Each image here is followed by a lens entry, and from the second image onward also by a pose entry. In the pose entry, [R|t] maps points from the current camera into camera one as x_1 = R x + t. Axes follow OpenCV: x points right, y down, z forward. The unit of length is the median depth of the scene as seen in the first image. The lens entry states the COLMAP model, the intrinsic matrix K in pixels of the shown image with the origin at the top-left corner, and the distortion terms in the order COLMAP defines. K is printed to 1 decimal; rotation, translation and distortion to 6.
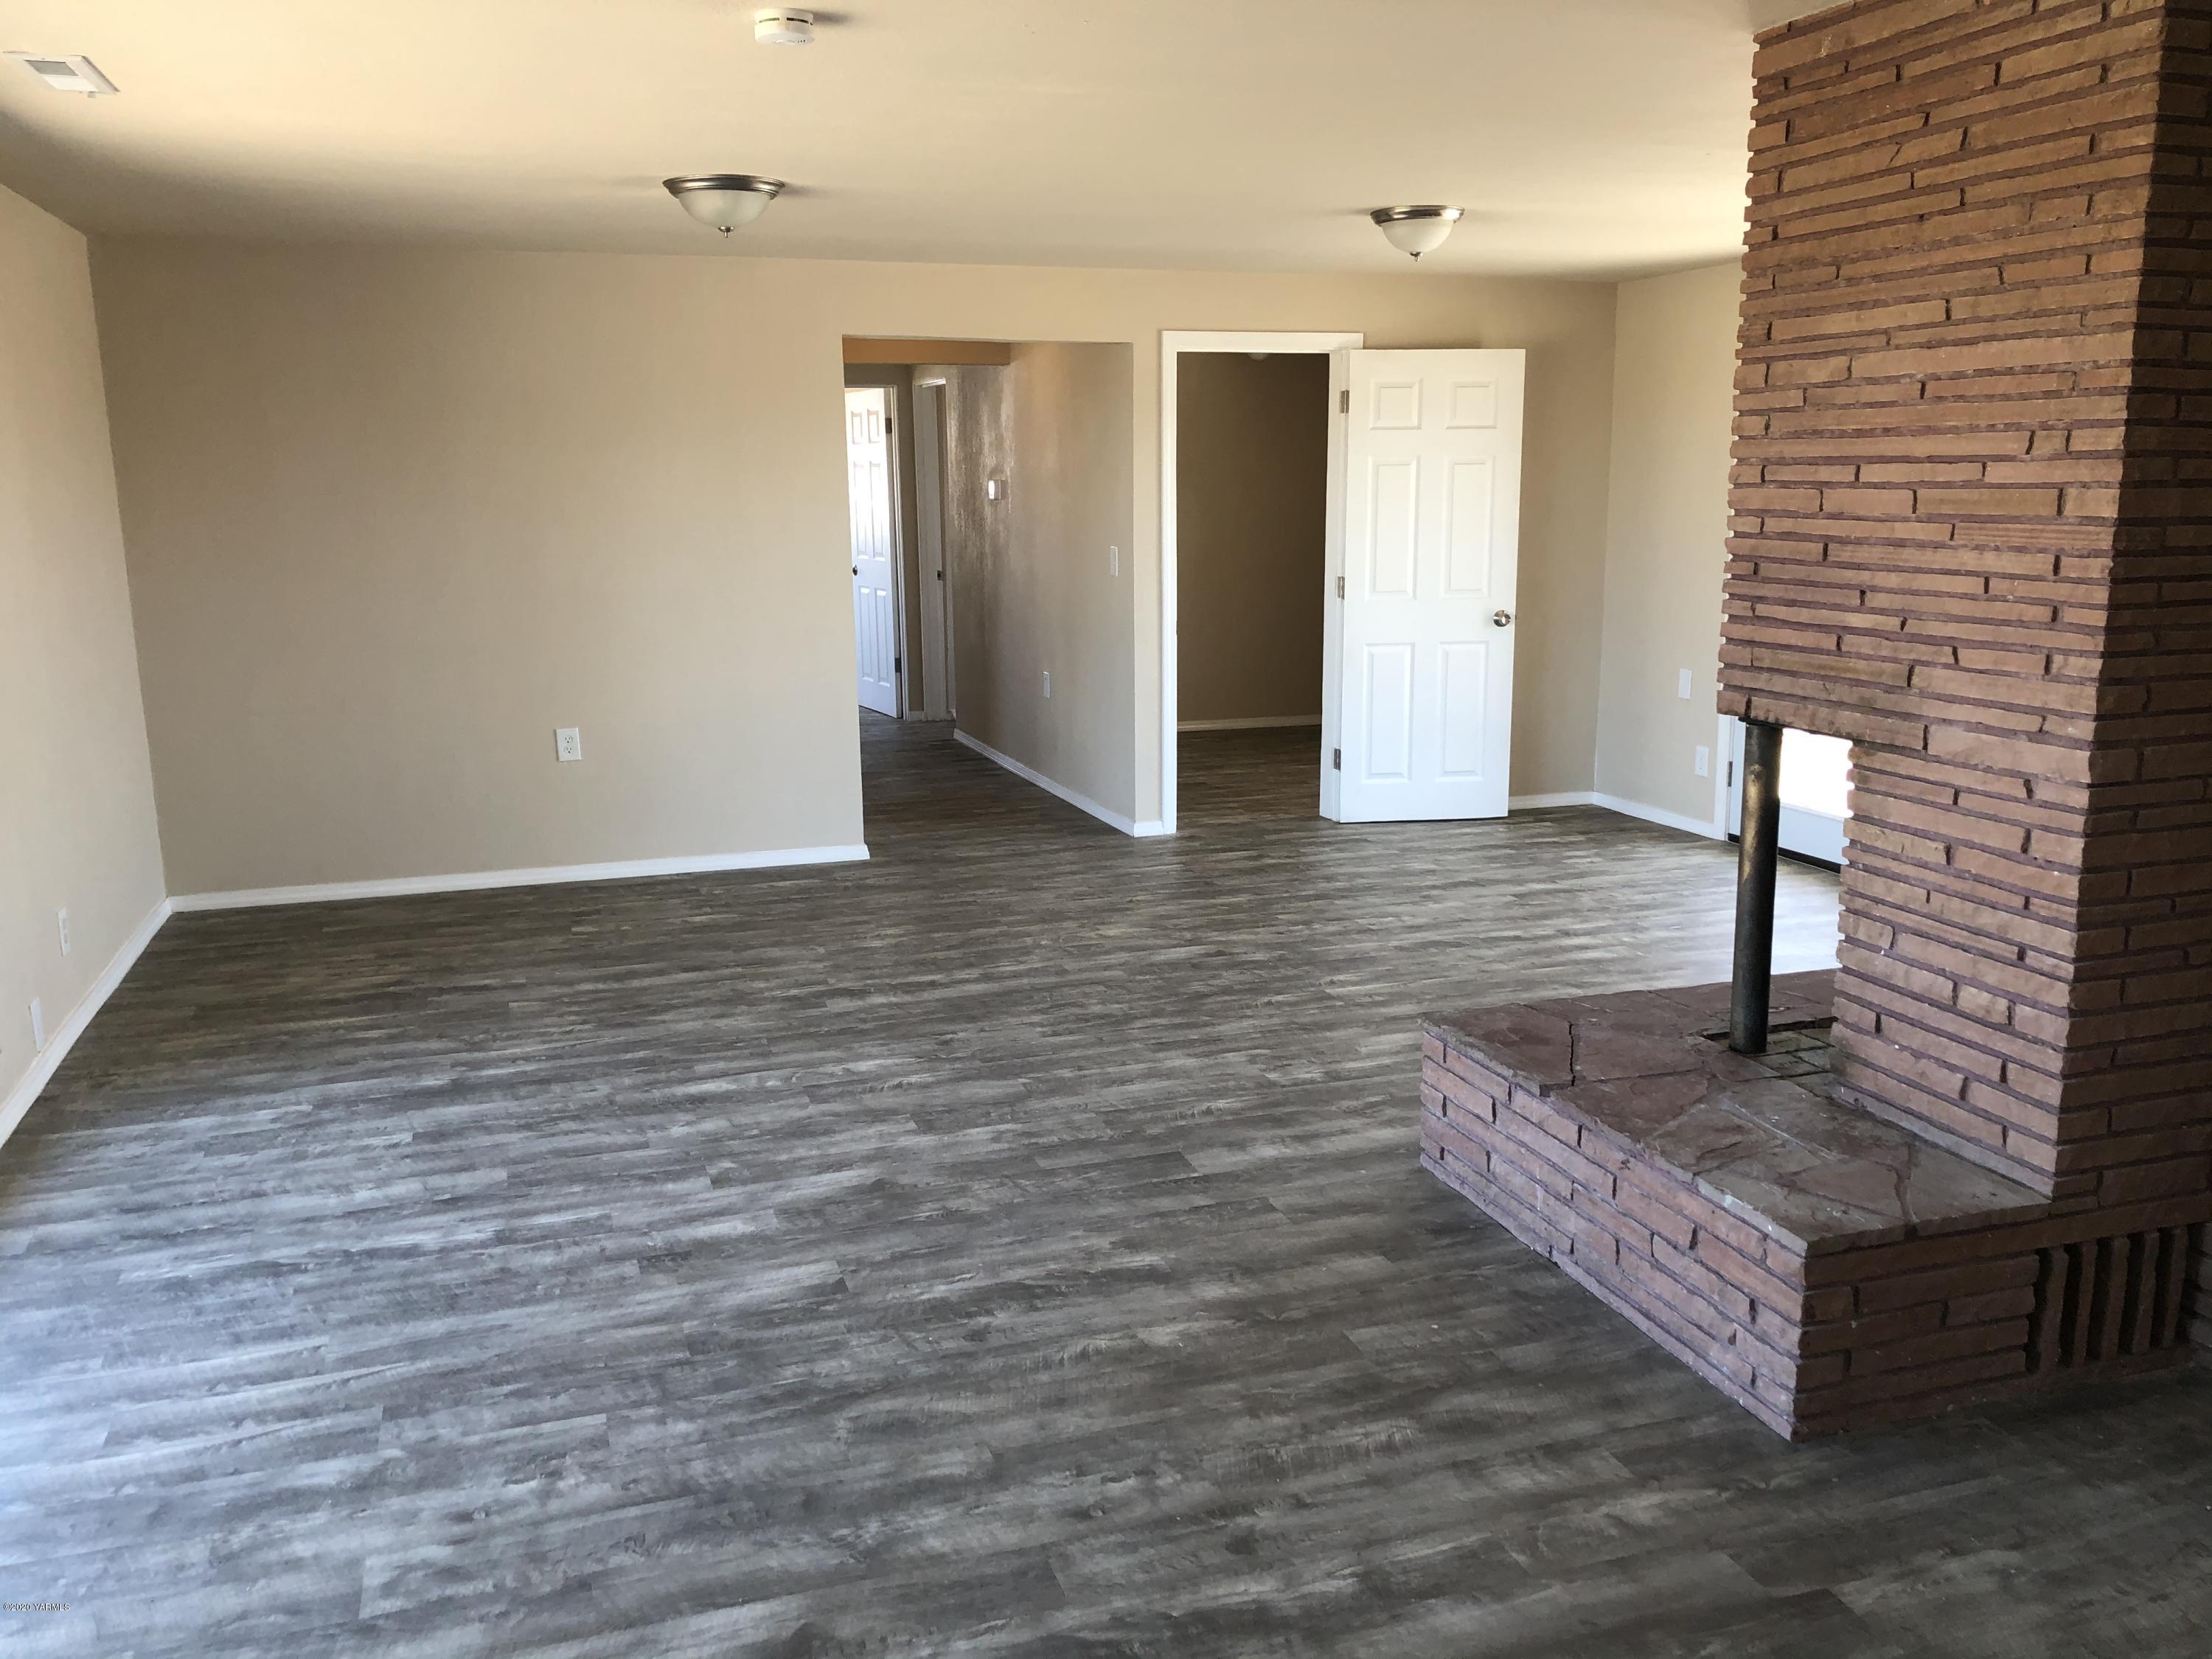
lens RADIAL K [[1812.5, 0, 1100.2], [0, 1812.5, 812.8], [0, 0, 1]] dist [0.036761, -0.012629]
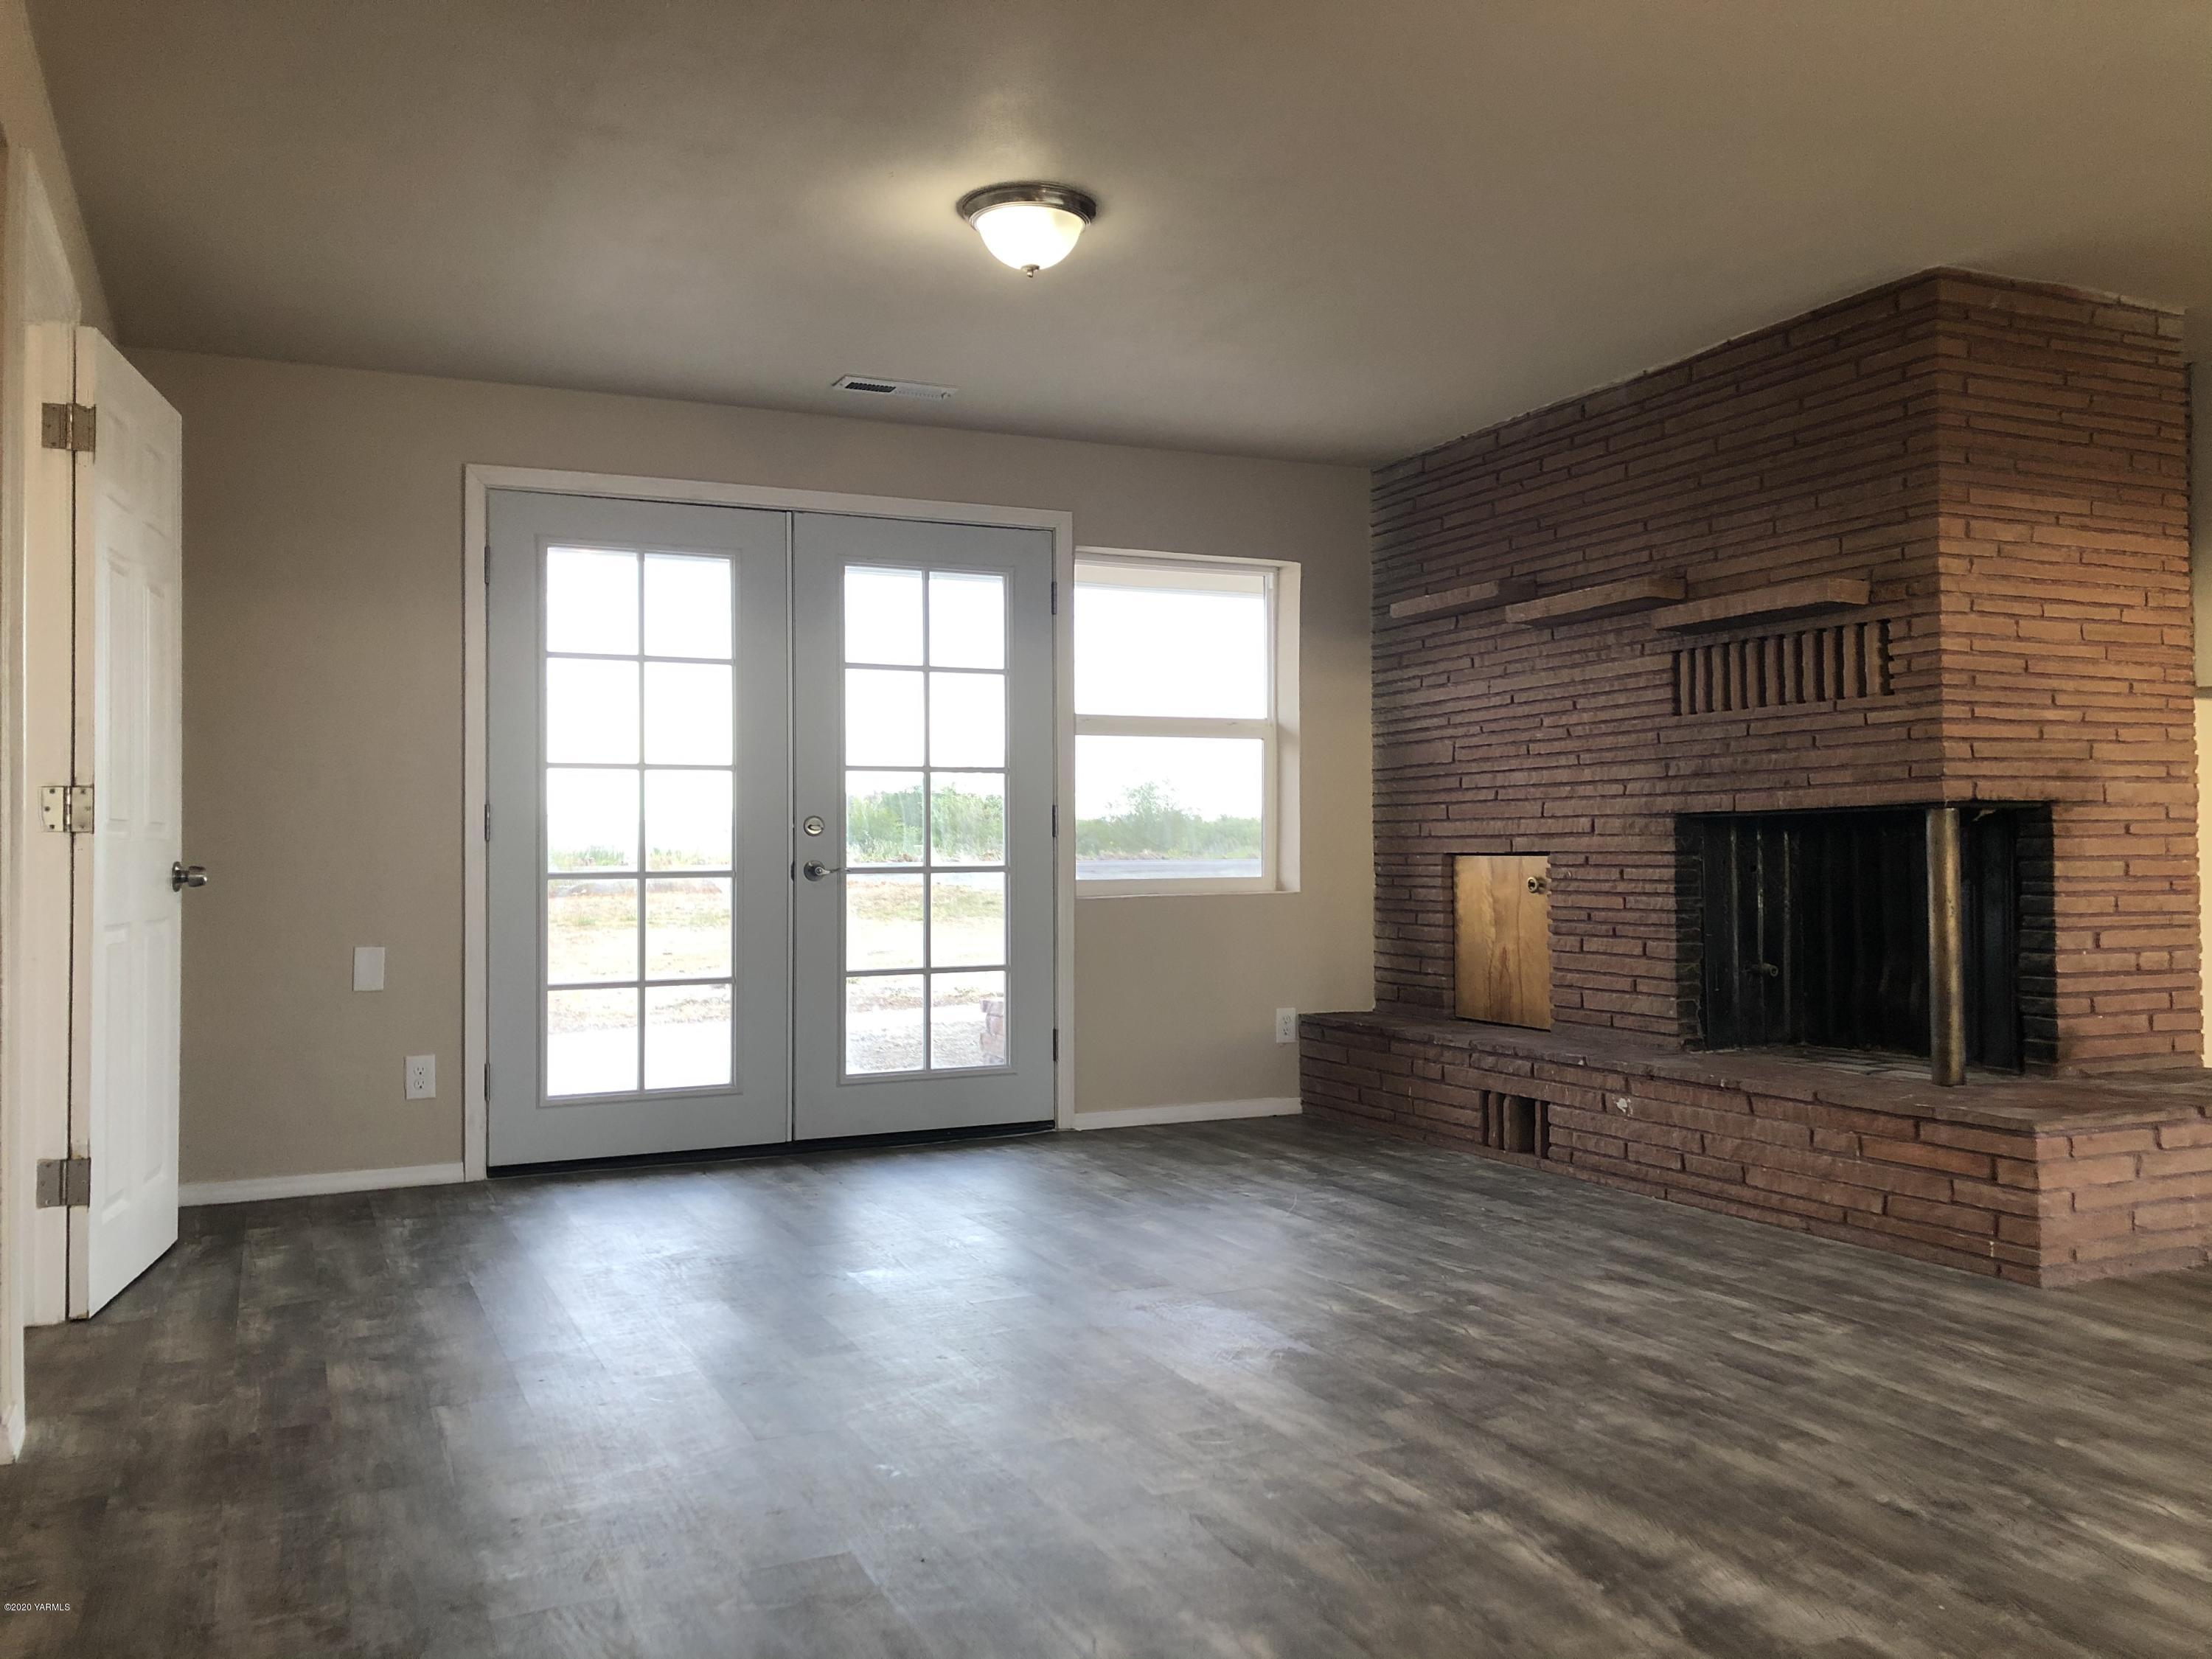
lens RADIAL K [[1812.5, 0, 1117.8], [0, 1812.5, 805.9], [0, 0, 1]] dist [0.036761, -0.012629]
pose [[-0.128953, 0.036354, 0.990984, -0.858847], [0.191132, 0.981501, -0.011135, -0.157666], [-0.973057, 0.187973, -0.133516, 1.886577]]
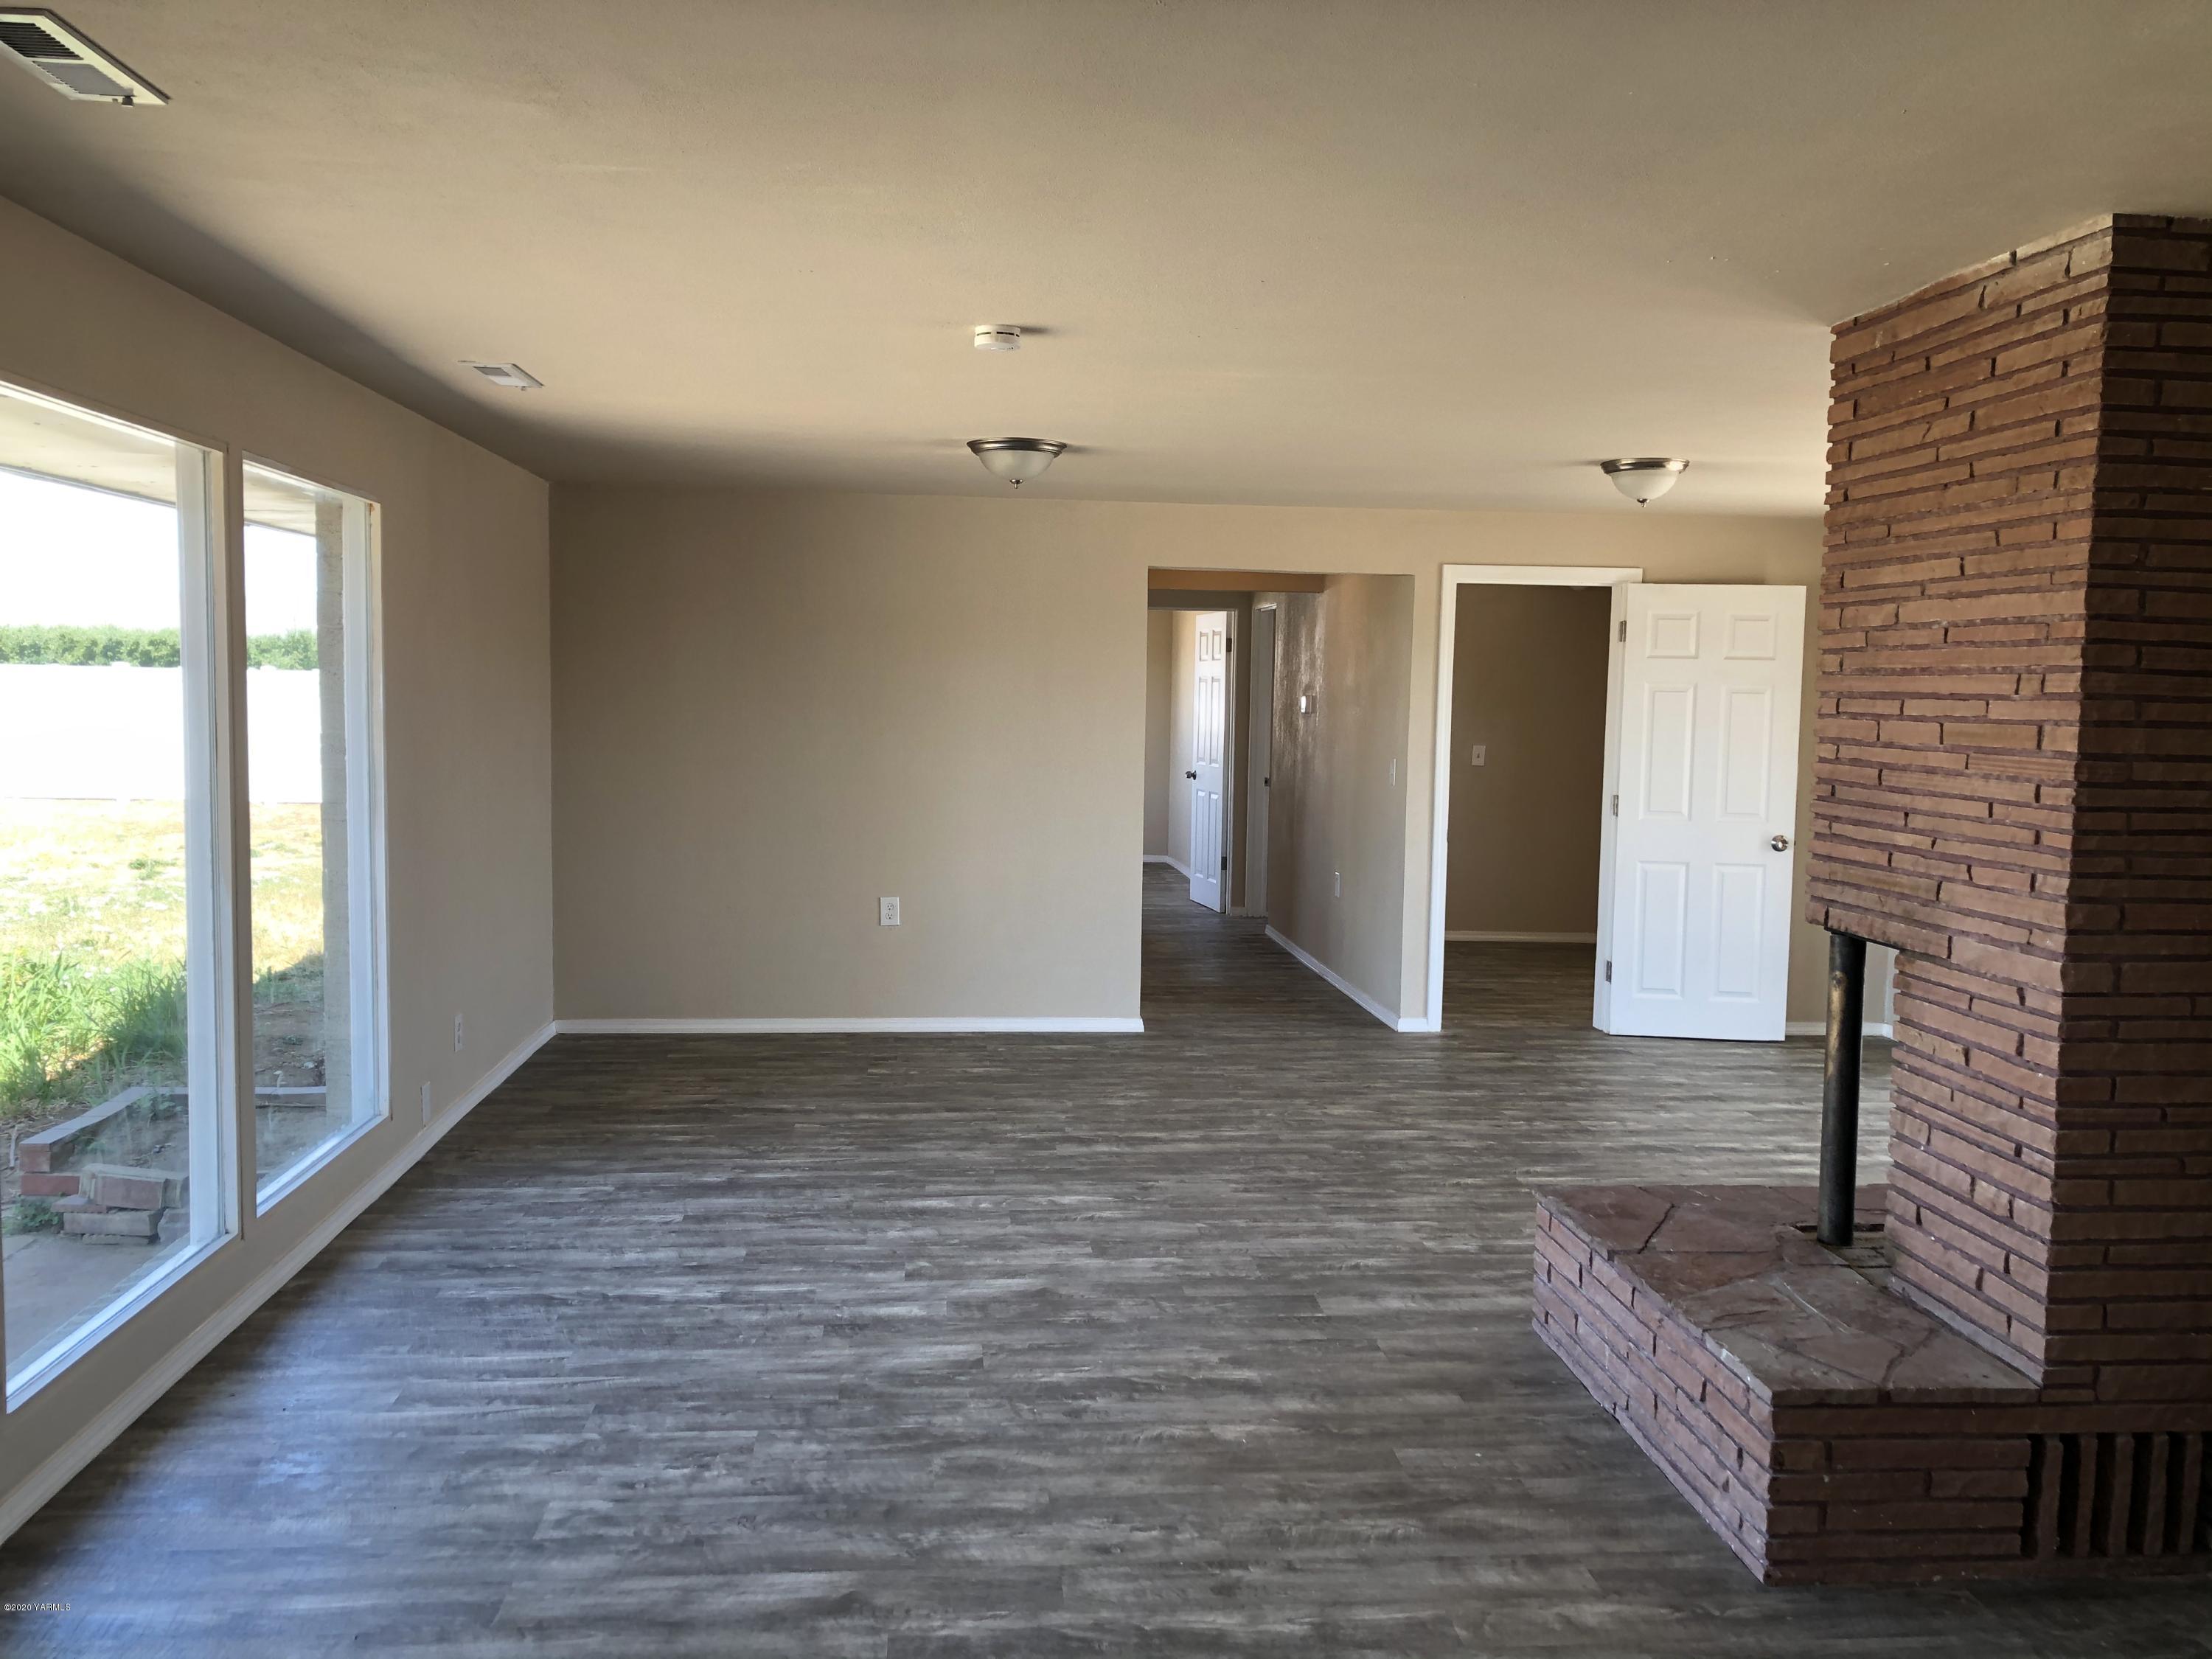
lens RADIAL K [[1812.5, 0, 1098.4], [0, 1812.5, 810.9], [0, 0, 1]] dist [0.036761, -0.012629]
pose [[0.972881, 0.044066, -0.227070, 0.193694], [-0.070514, 0.991460, -0.109707, 0.032064], [0.220296, 0.122744, 0.967679, -0.170734]]
